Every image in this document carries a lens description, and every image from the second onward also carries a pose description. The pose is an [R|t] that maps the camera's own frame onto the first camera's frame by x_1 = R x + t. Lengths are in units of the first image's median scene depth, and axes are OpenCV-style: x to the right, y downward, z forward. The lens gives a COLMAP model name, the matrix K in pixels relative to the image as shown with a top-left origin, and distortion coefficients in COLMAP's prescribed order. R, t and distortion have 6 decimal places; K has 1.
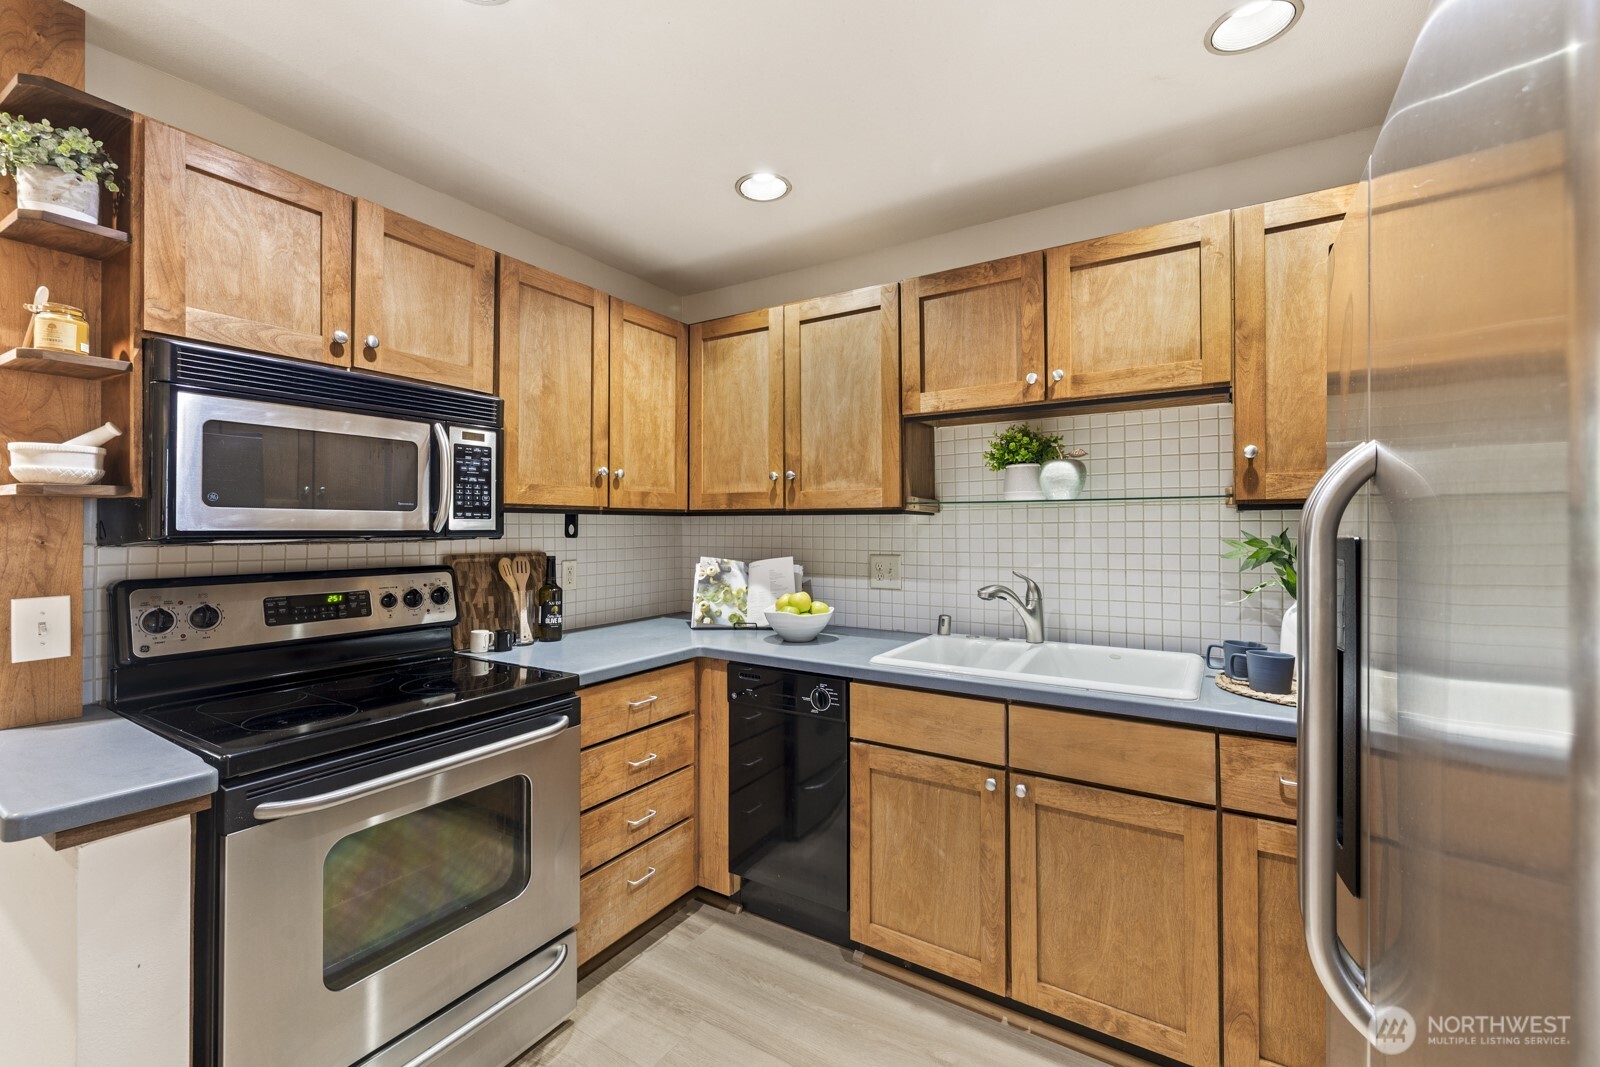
lens RADIAL K [[674.9, 0, 798.2], [0, 674.9, 522.9], [0, 0, 1]] dist [0.001516, -0.000199]
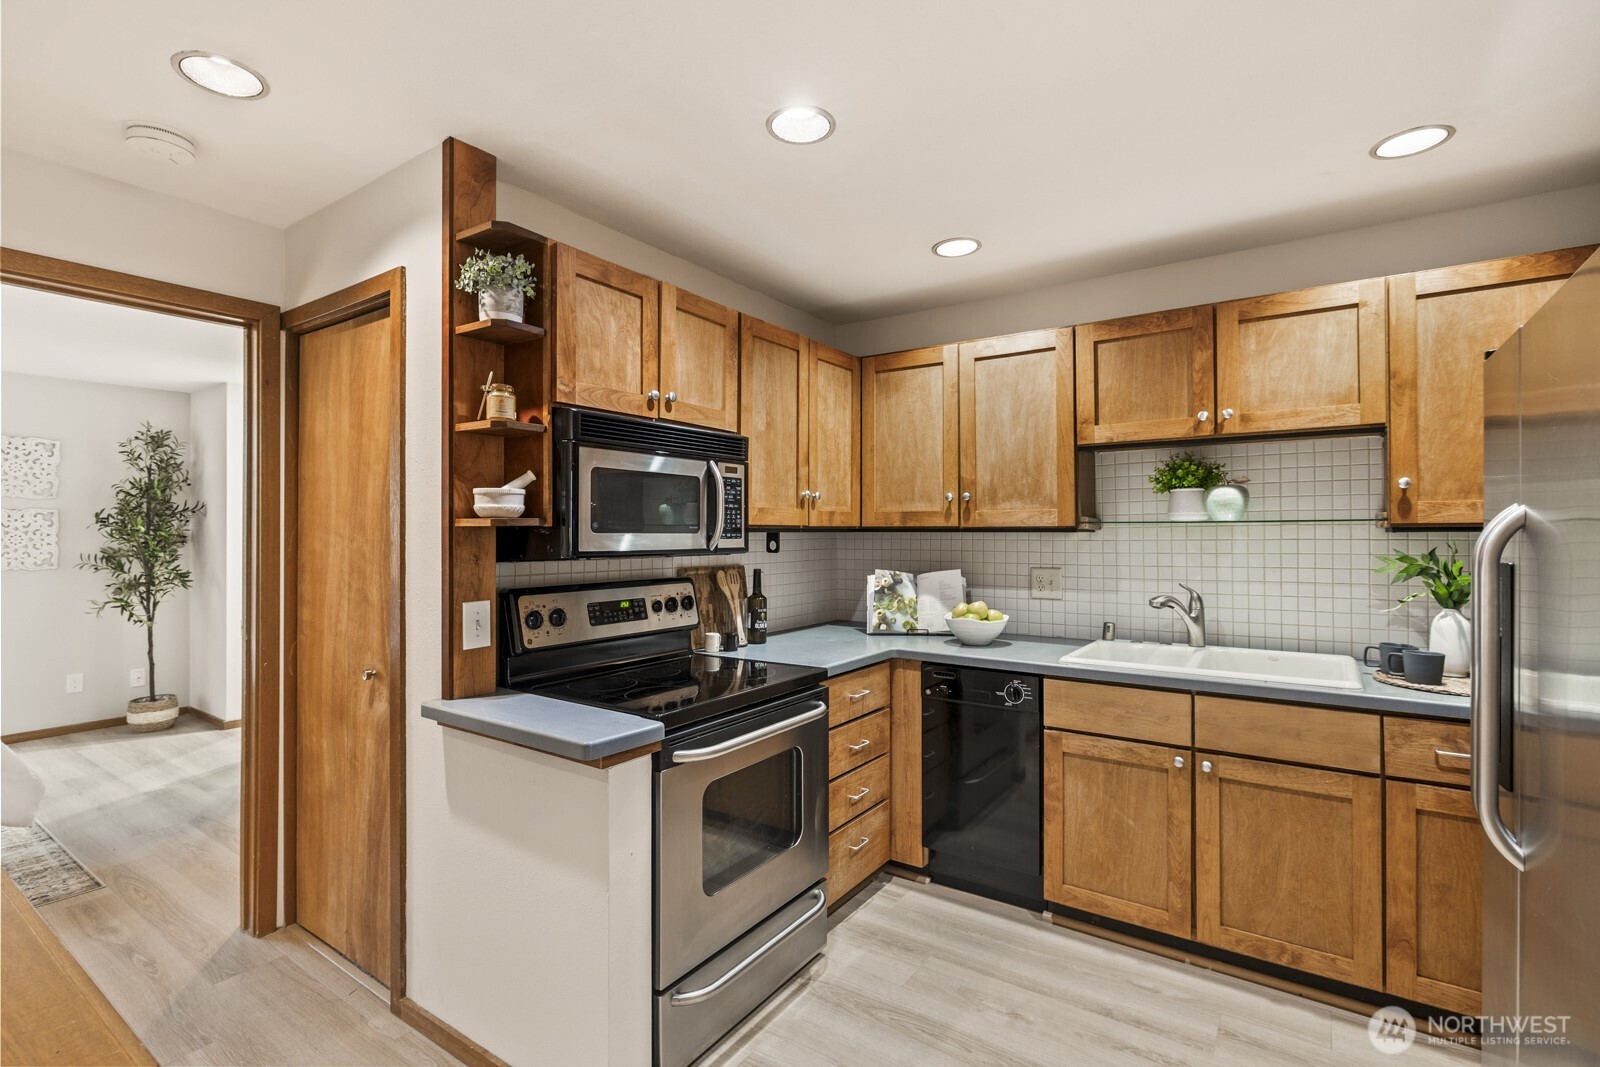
lens RADIAL K [[751.2, 0, 797.6], [0, 751.2, 529.1], [0, 0, 1]] dist [-0.007195, 0.001578]
pose [[0.998975, -0.000948, -0.045258, -0.283309], [0.001032, 0.999998, 0.001844, -0.023735], [0.045256, -0.001889, 0.998974, -0.304960]]
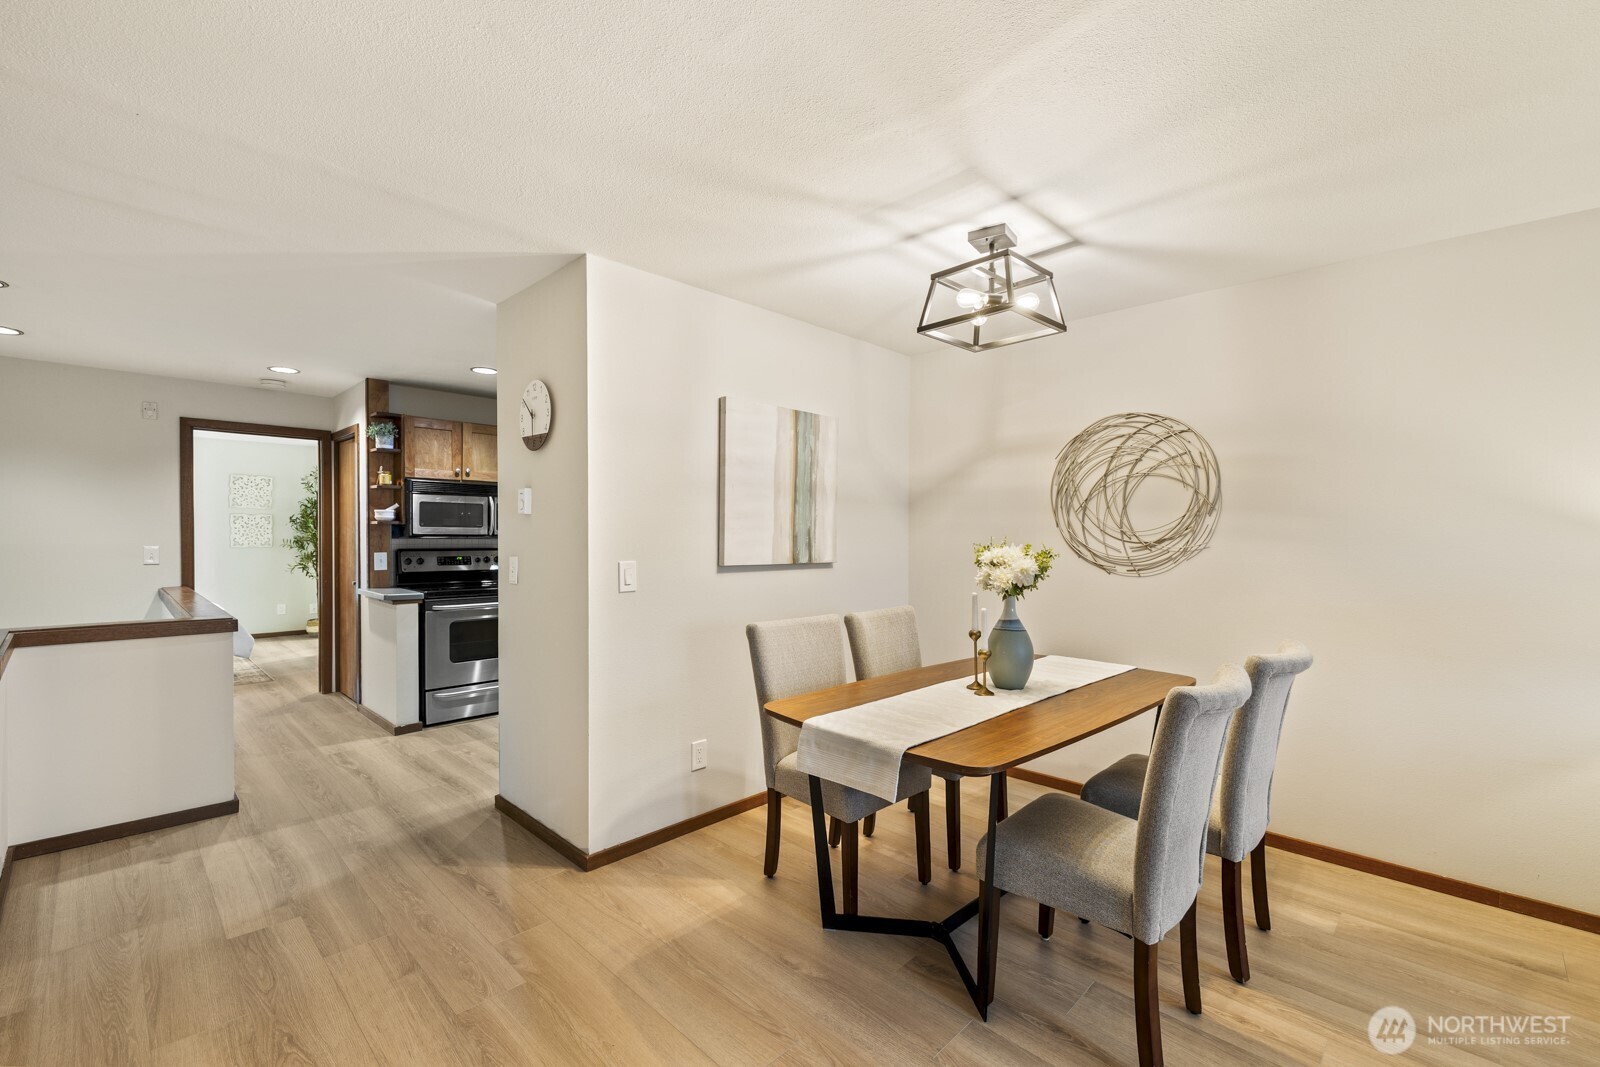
lens RADIAL K [[678.5, 0, 803.9], [0, 678.5, 549.8], [0, 0, 1]] dist [0.000850, 0.000011]
pose [[0.979696, 0.013464, -0.200034, 1.190238], [-0.008117, 0.999588, 0.027531, -0.012827], [0.200322, -0.025348, 0.979402, -1.374351]]
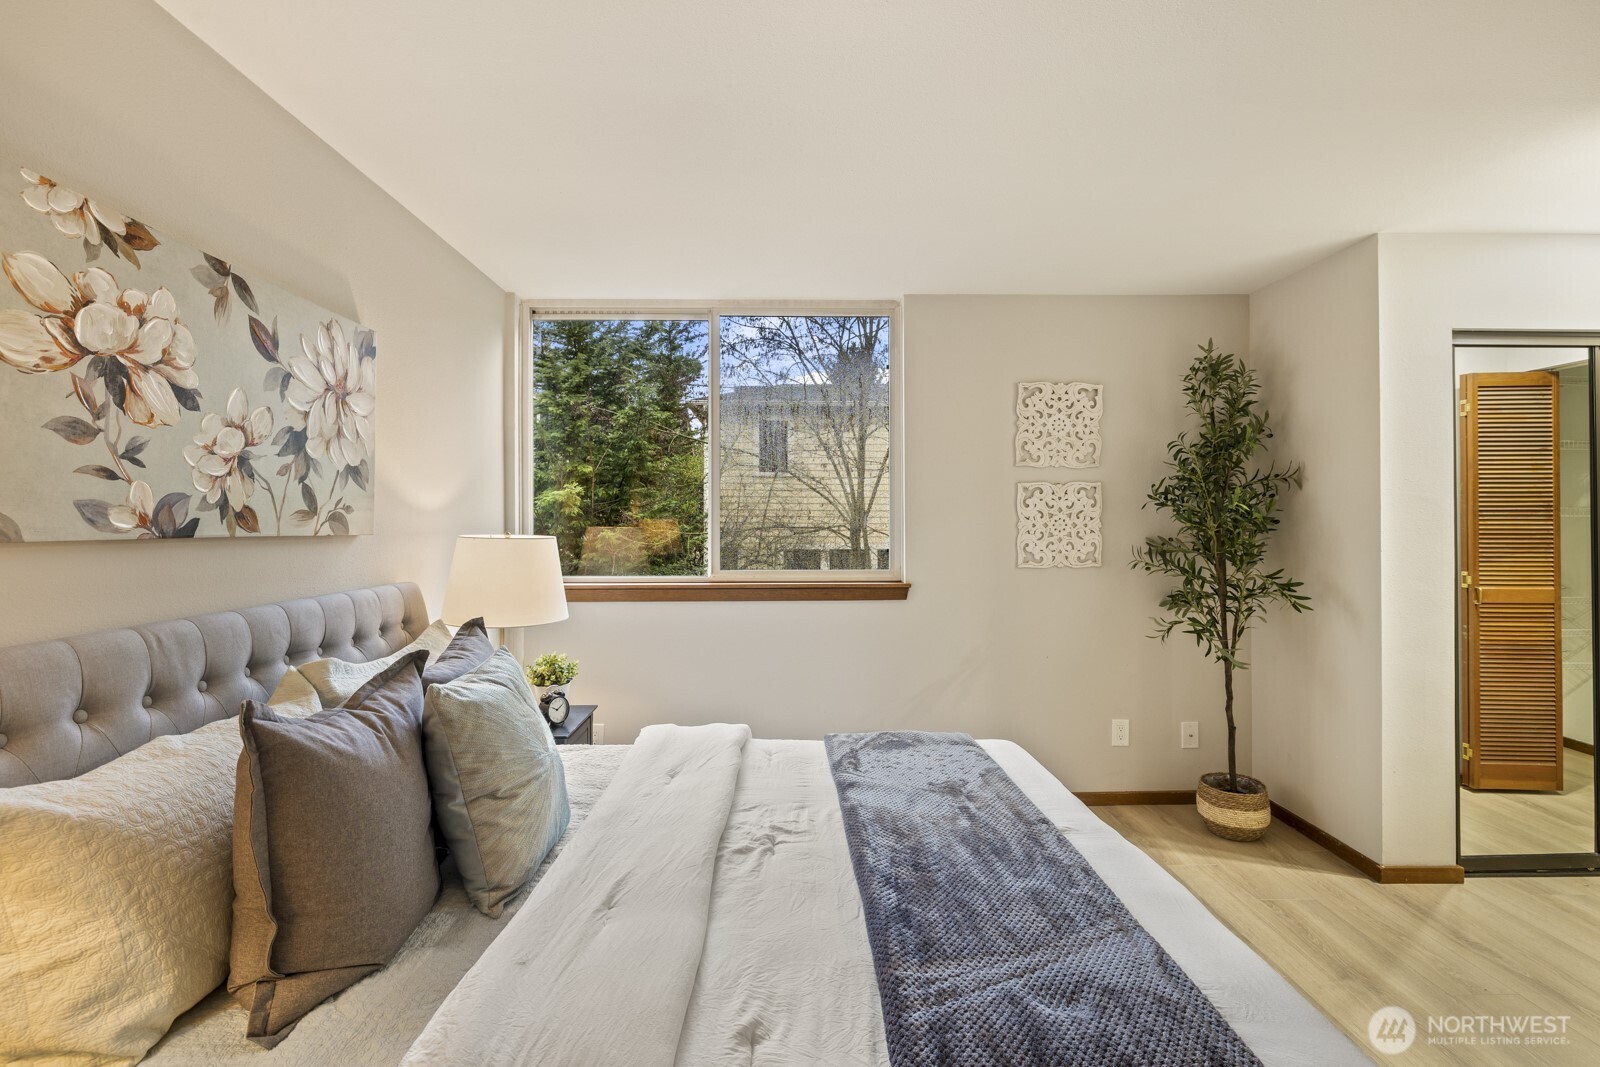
lens RADIAL K [[706.2, 0, 797.7], [0, 706.2, 516.1], [0, 0, 1]] dist [-0.007163, 0.000190]
pose [[0.544305, -0.006747, -0.838861, -1.854709], [0.008468, 0.999961, -0.002548, -0.009853], [0.838845, -0.005717, 0.544340, 0.572117]]
